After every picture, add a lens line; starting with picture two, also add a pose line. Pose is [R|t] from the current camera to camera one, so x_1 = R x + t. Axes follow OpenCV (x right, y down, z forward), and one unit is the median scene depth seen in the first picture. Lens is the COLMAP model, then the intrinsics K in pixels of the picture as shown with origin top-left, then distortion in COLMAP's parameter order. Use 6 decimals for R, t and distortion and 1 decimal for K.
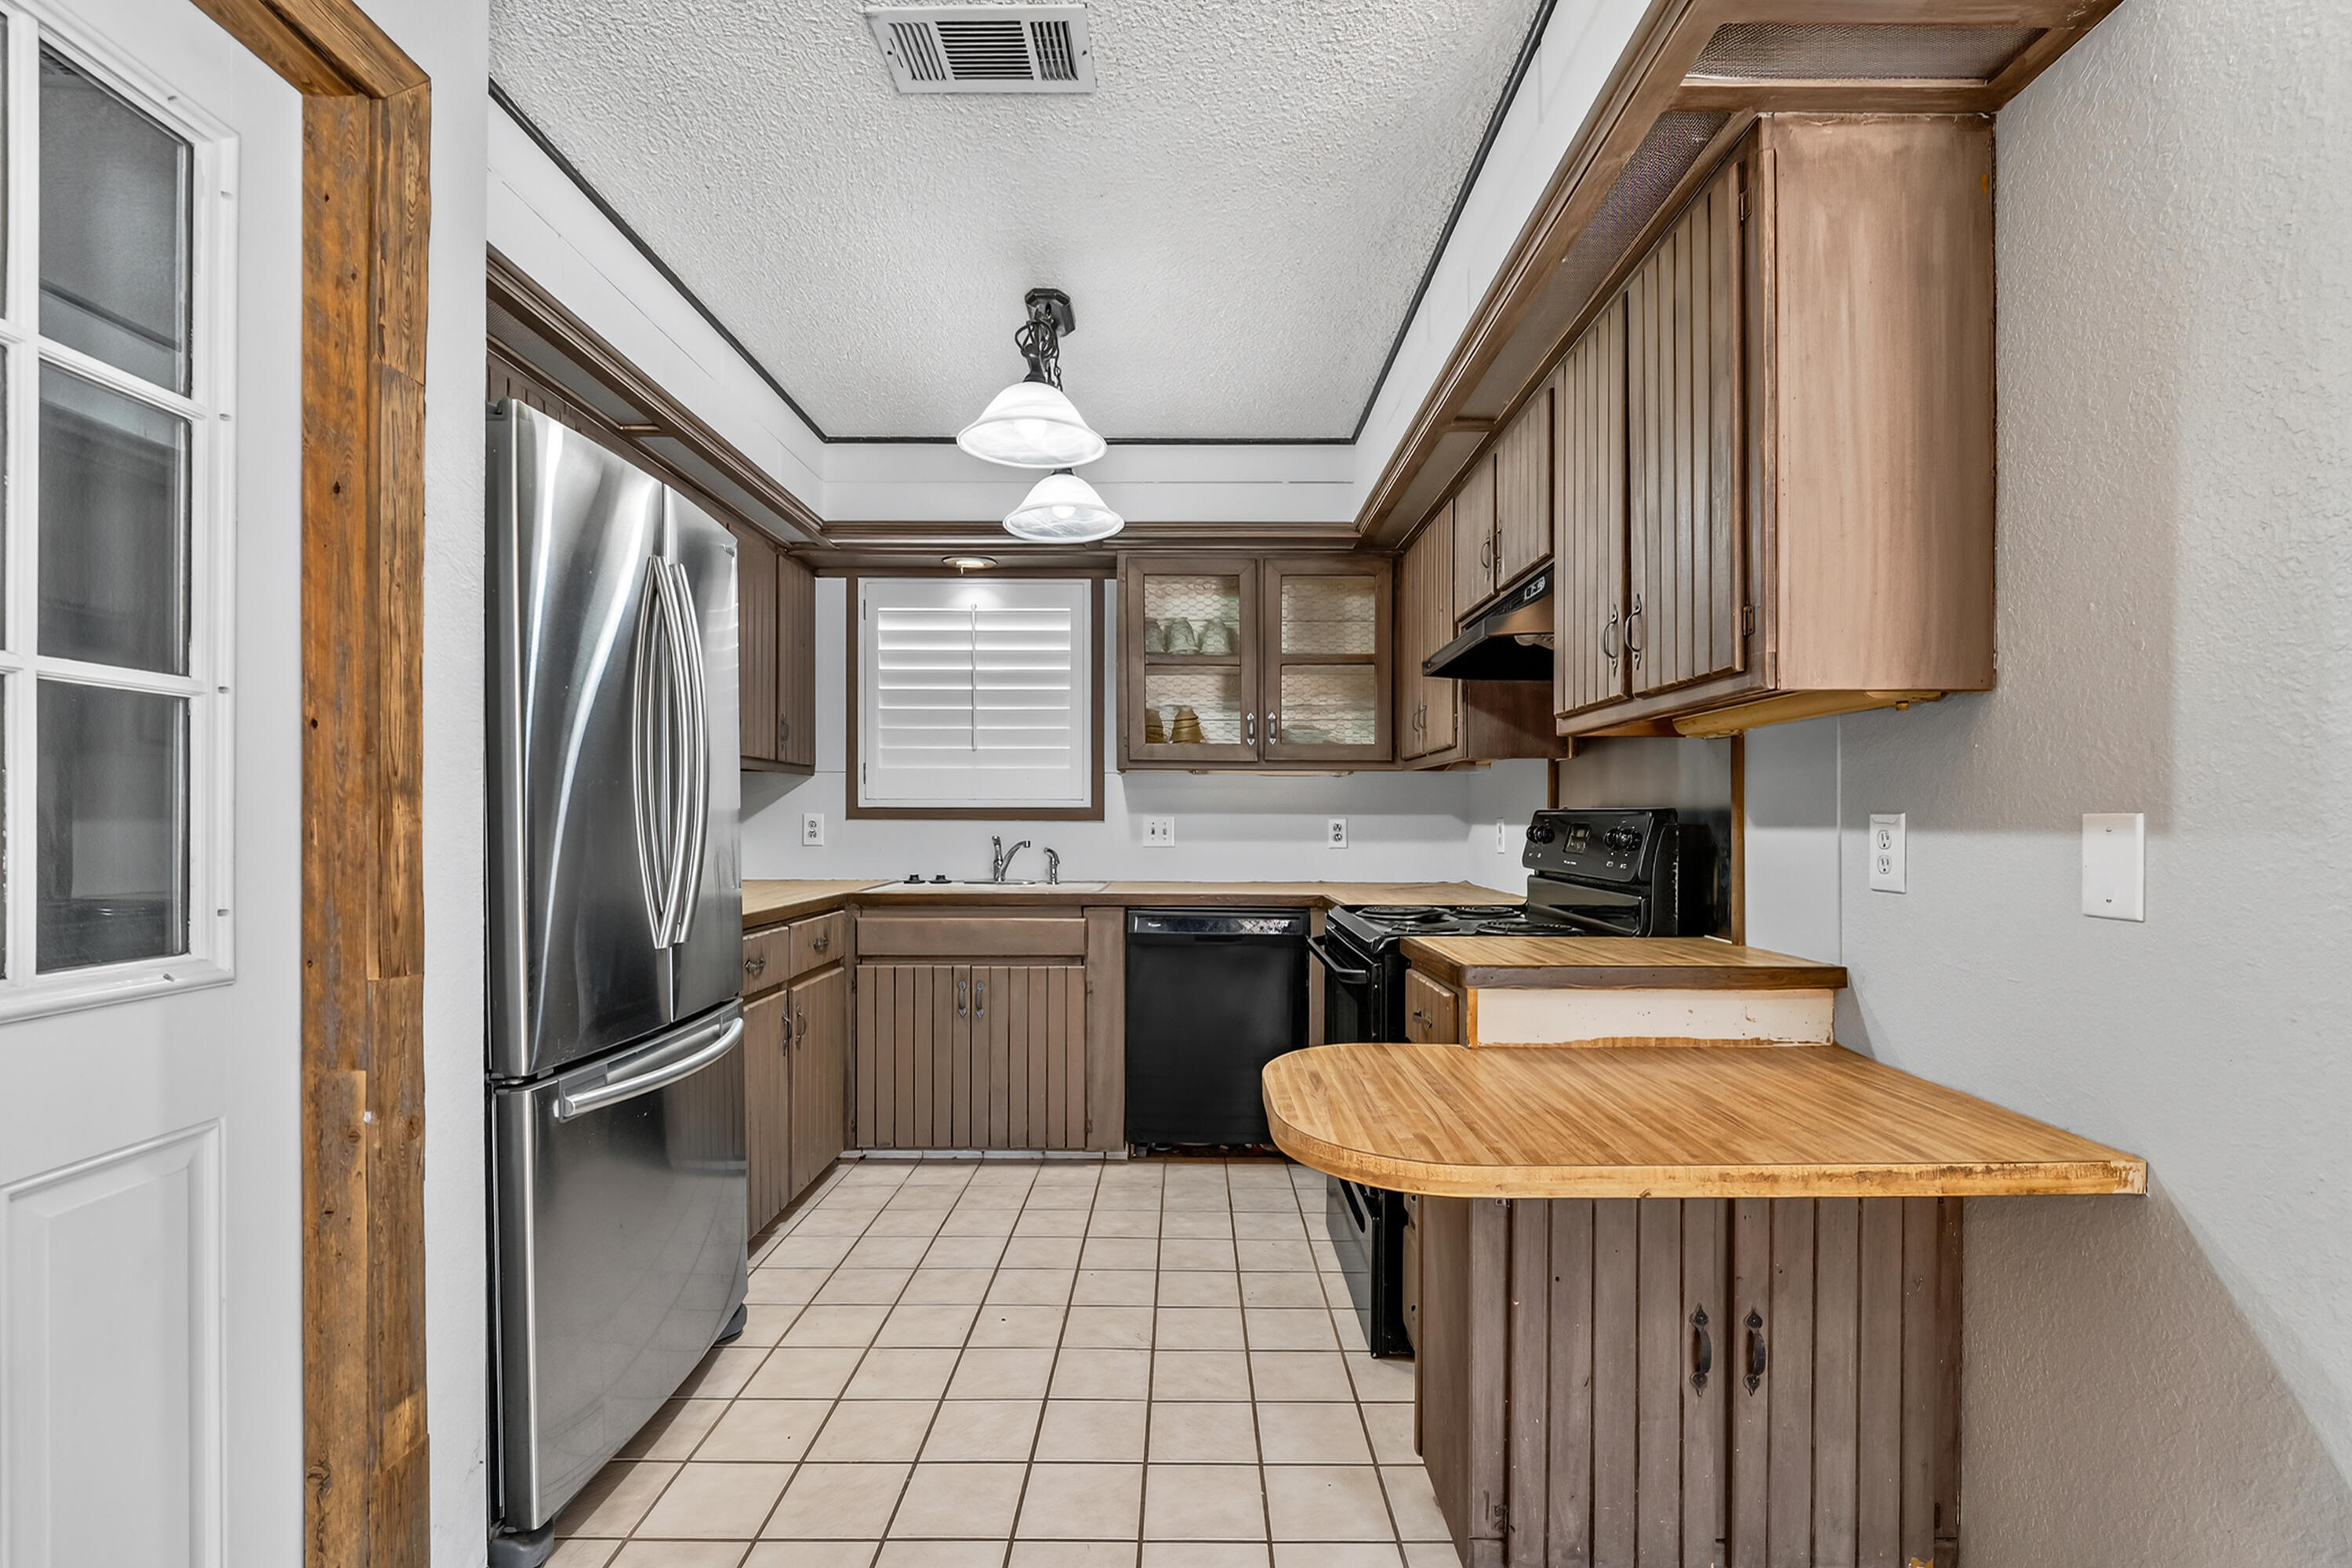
lens RADIAL K [[1058.4, 0, 1185.3], [0, 1058.4, 825.9], [0, 0, 1]] dist [-0.005841, -0.000217]
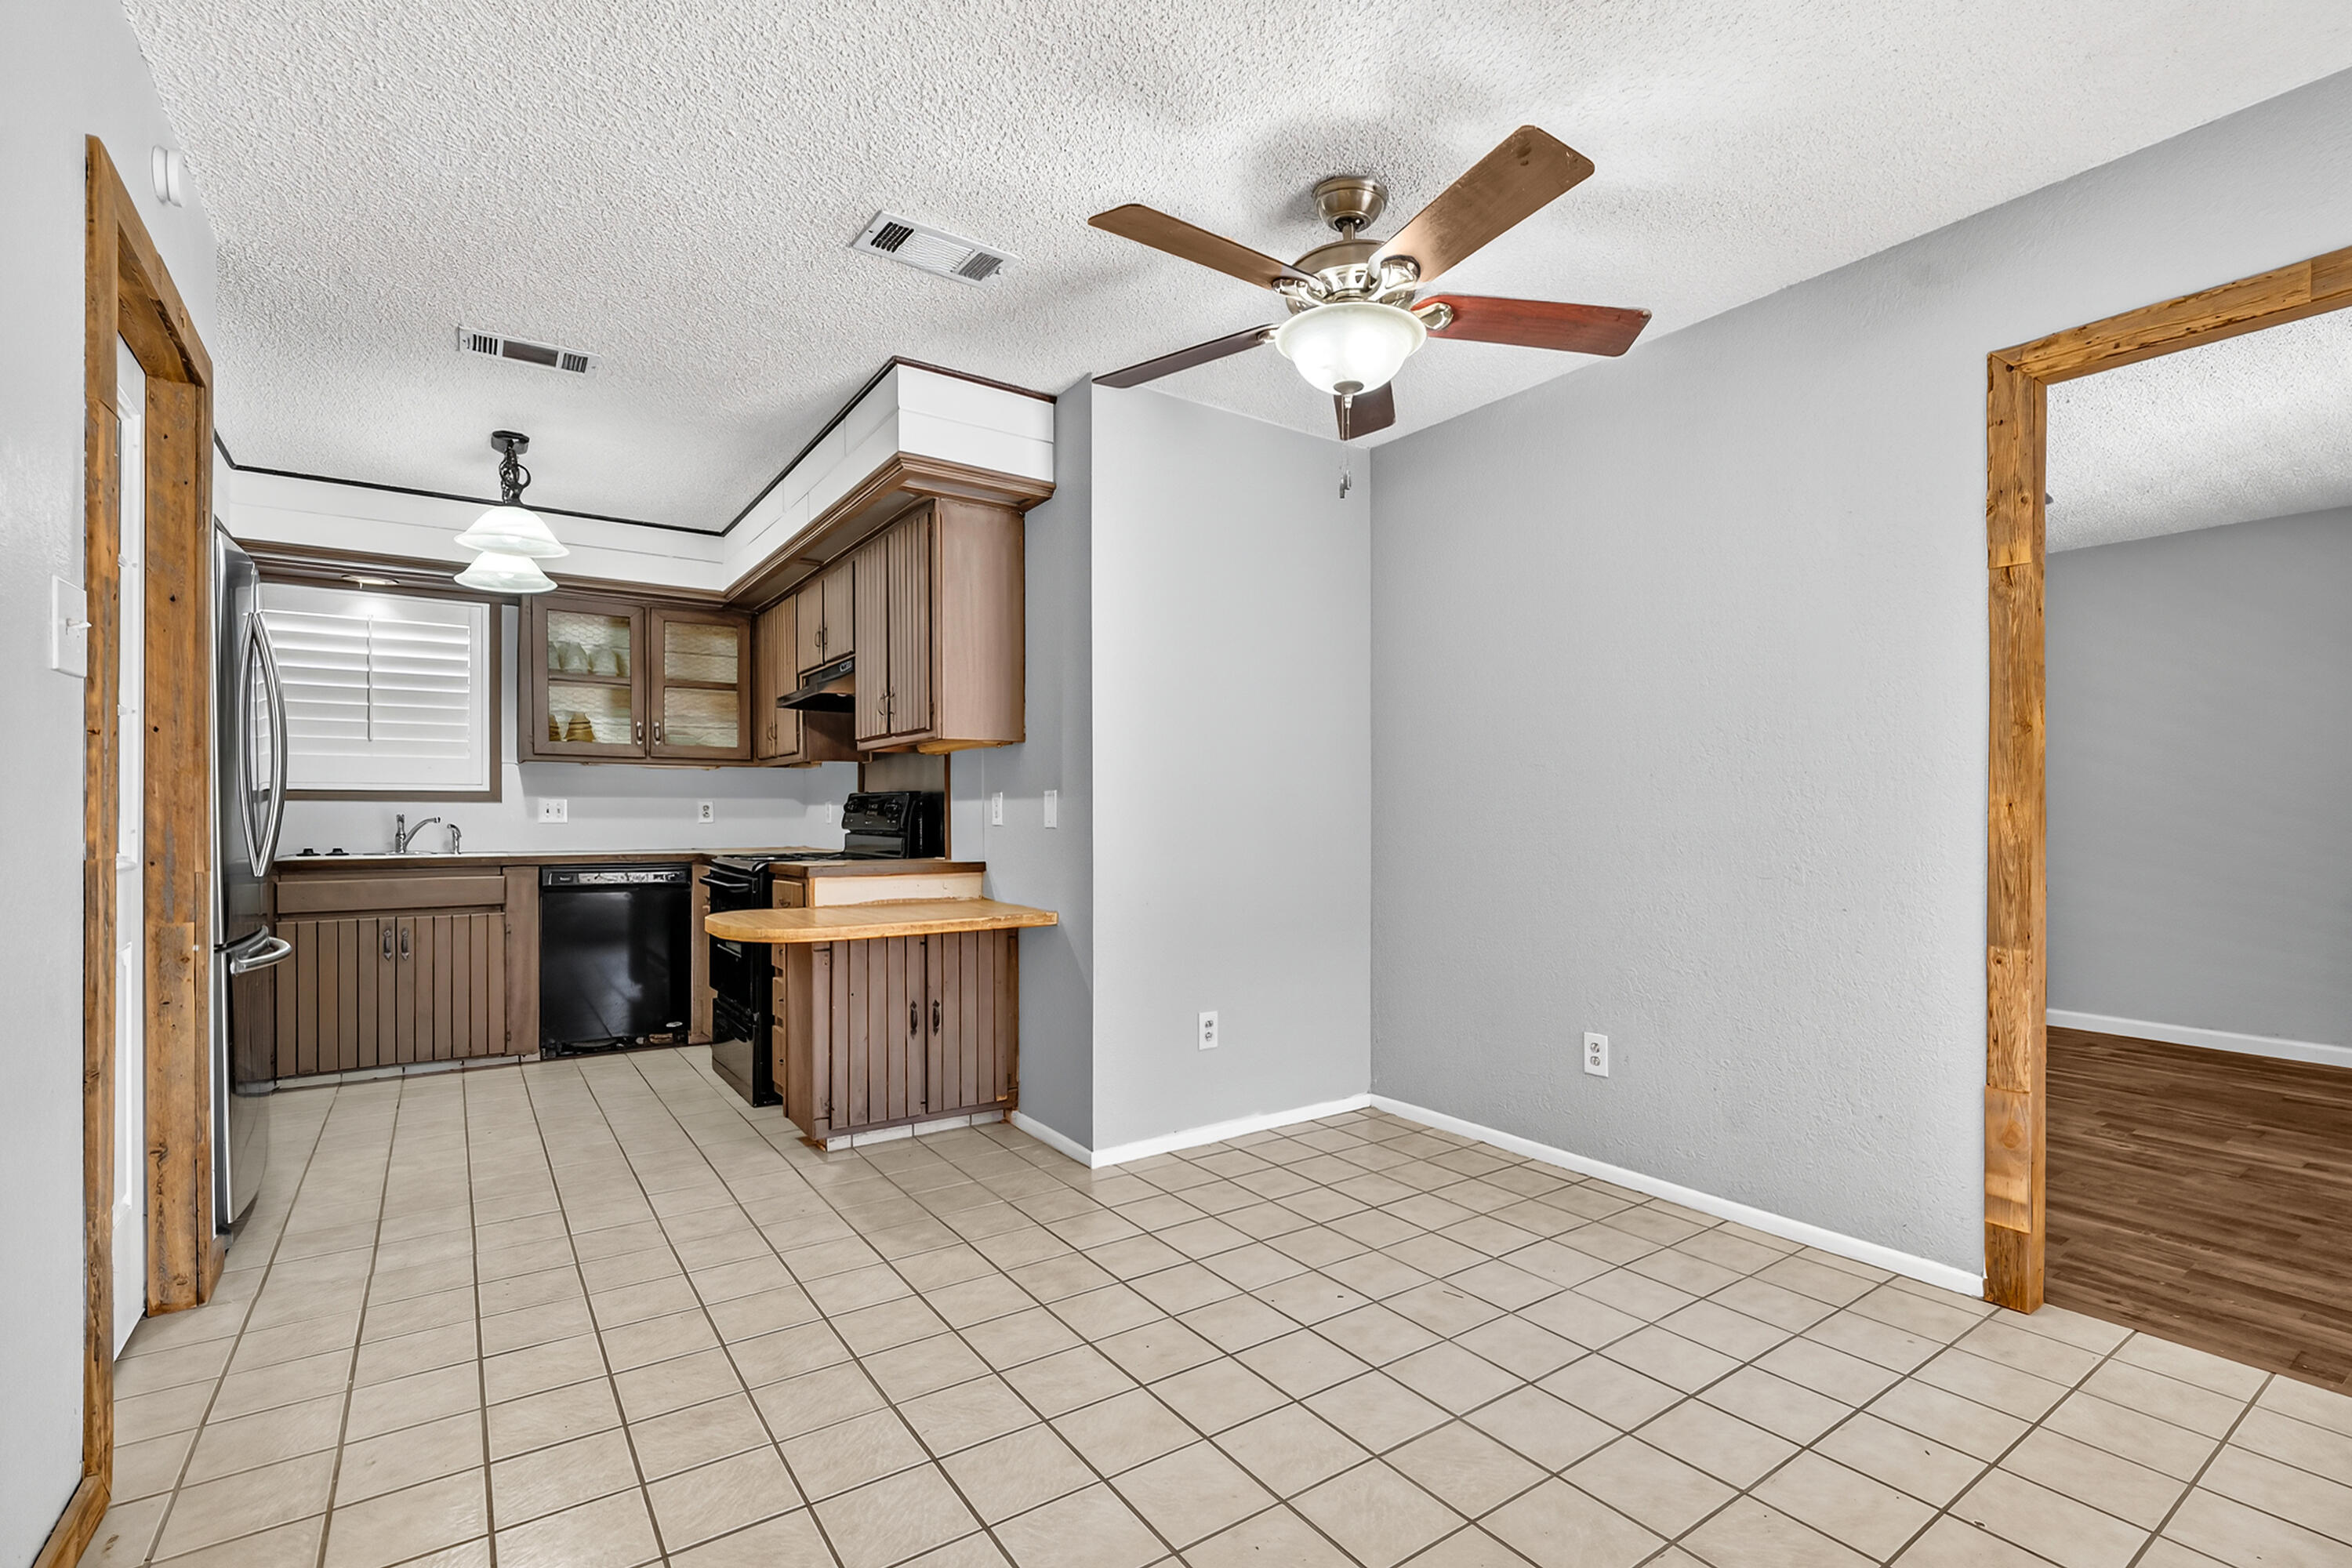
lens RADIAL K [[1058.4, 0, 1179.4], [0, 1058.4, 818.8], [0, 0, 1]] dist [-0.005841, -0.000217]
pose [[0.820982, -0.004271, 0.570938, -0.156472], [0.006046, 0.999981, -0.001214, 0.025150], [-0.570922, 0.004448, 0.820992, -0.539866]]
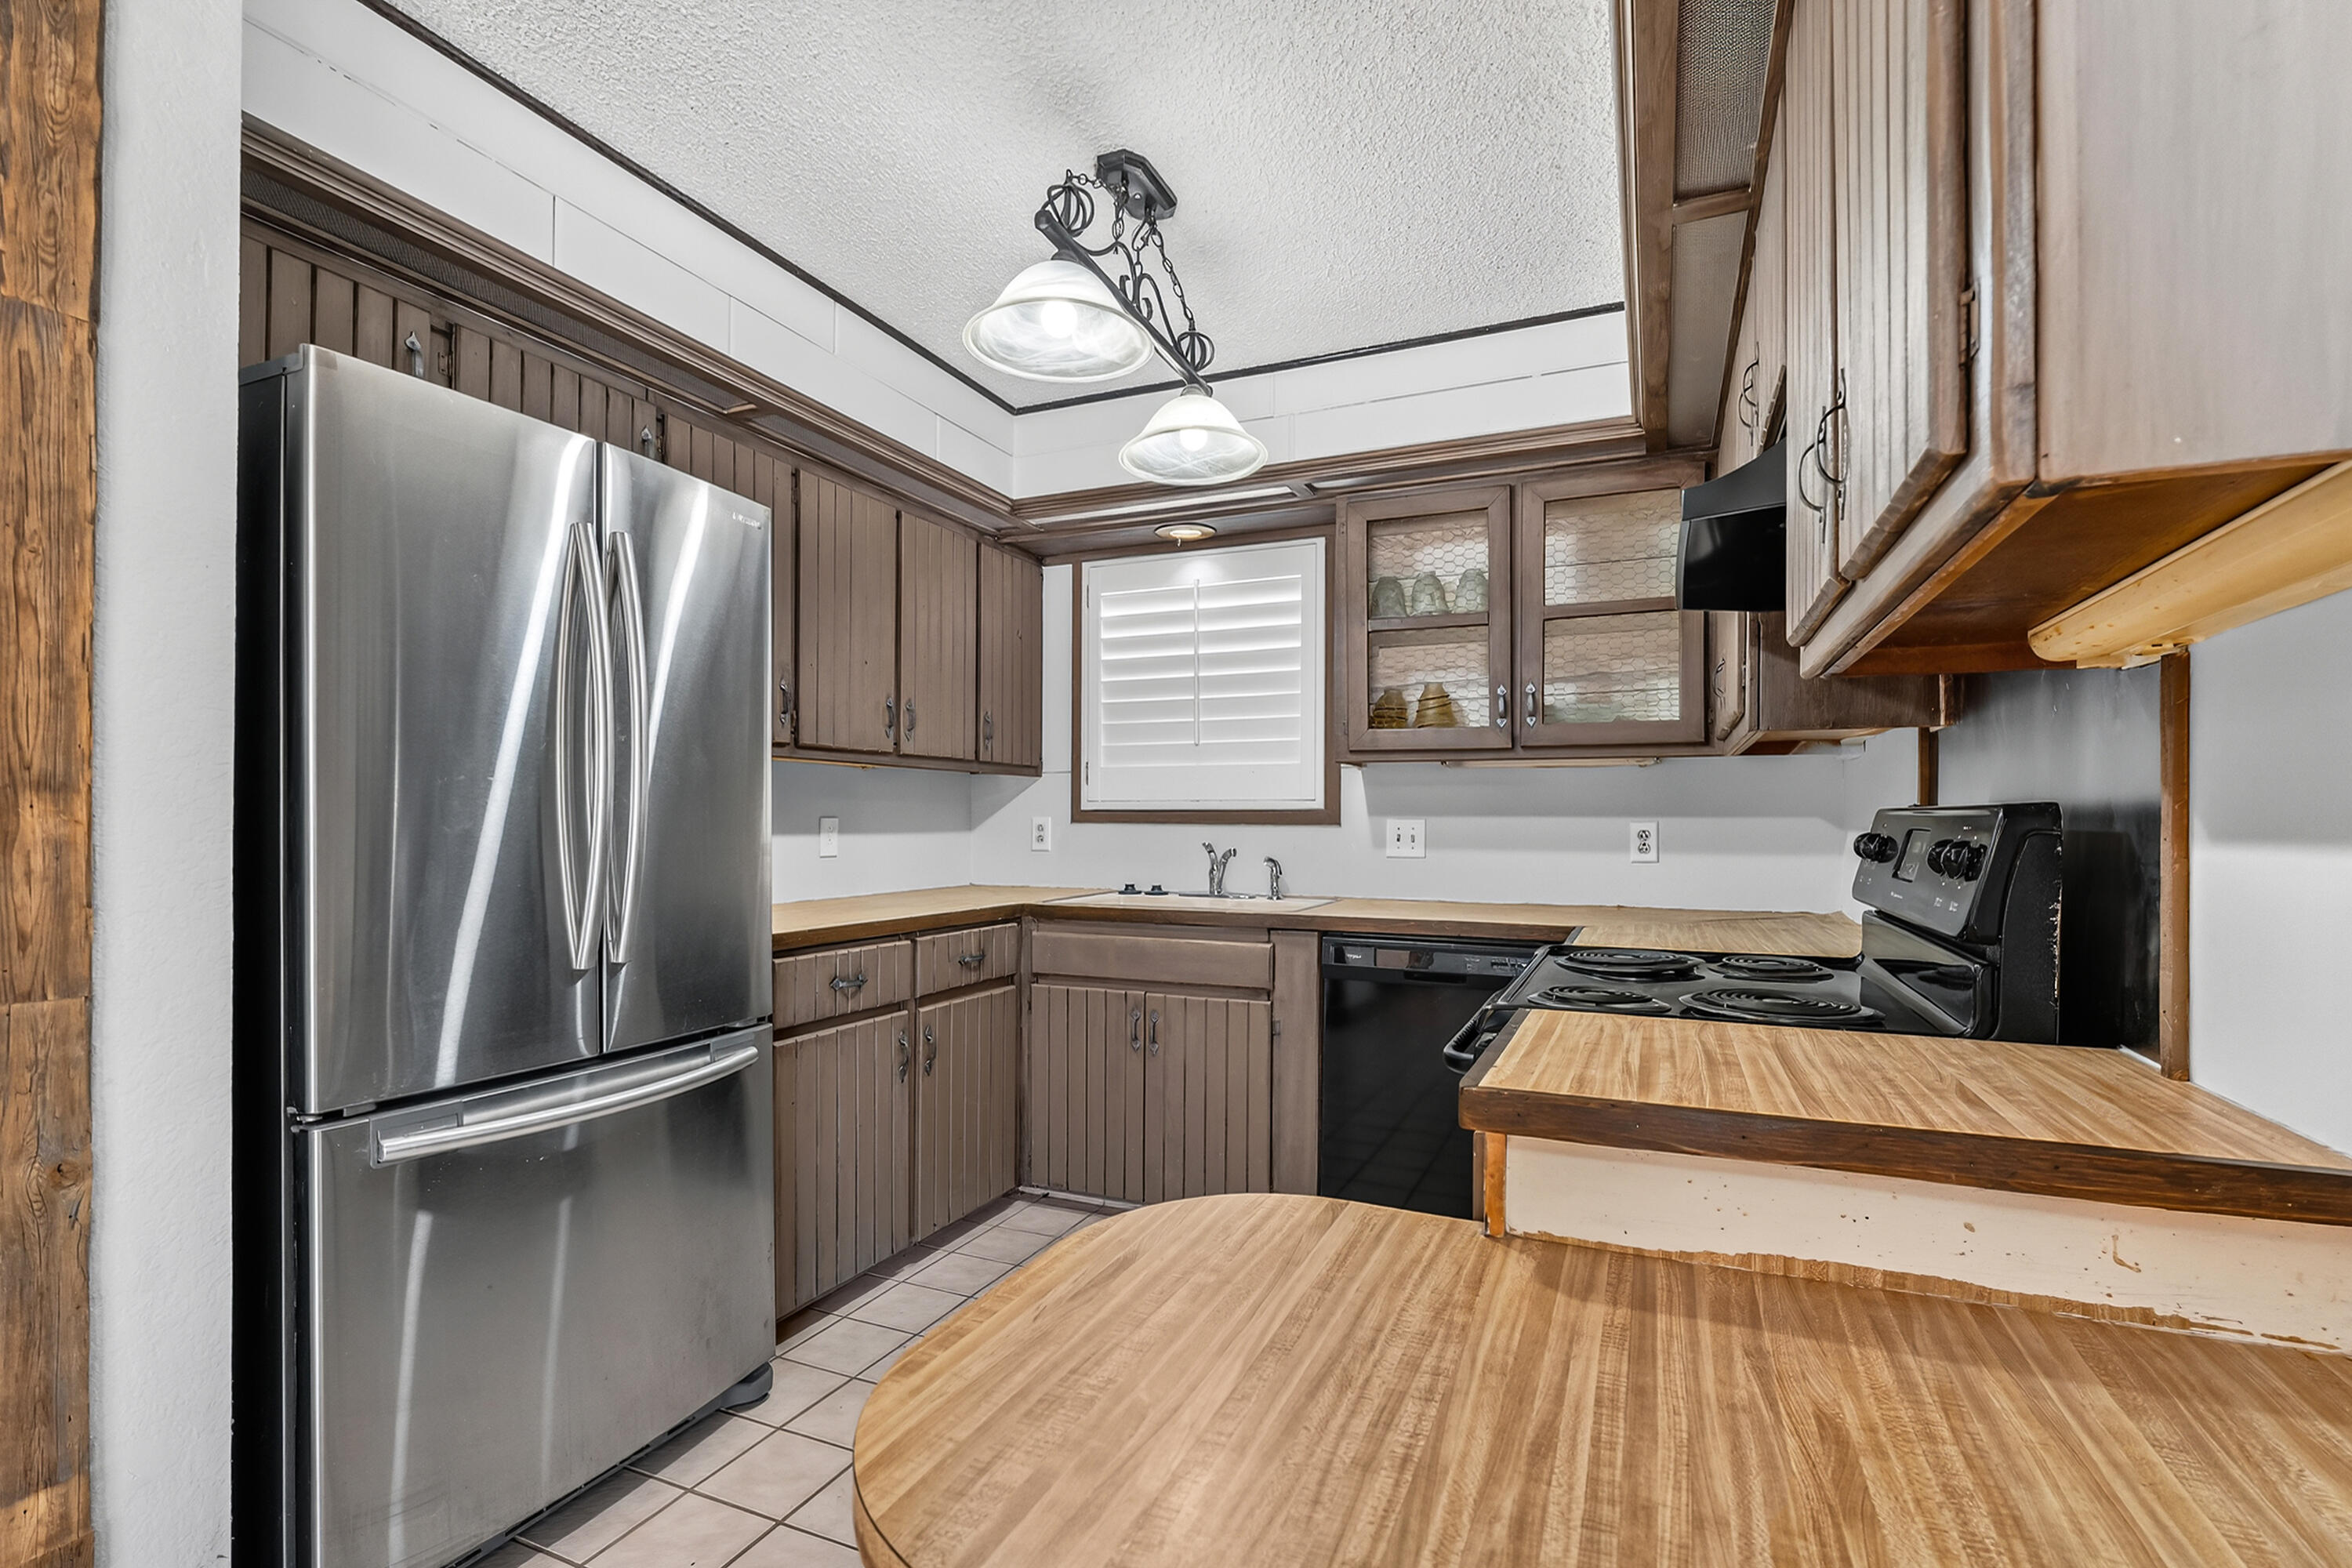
lens RADIAL K [[1058.4, 0, 1203.2], [0, 1058.4, 828.4], [0, 0, 1]] dist [-0.005841, -0.000217]
pose [[0.918224, 0.003022, -0.396050, 0.184885], [-0.003819, 0.999992, -0.001223, -0.000954], [0.396043, 0.002635, 0.918228, 0.227098]]
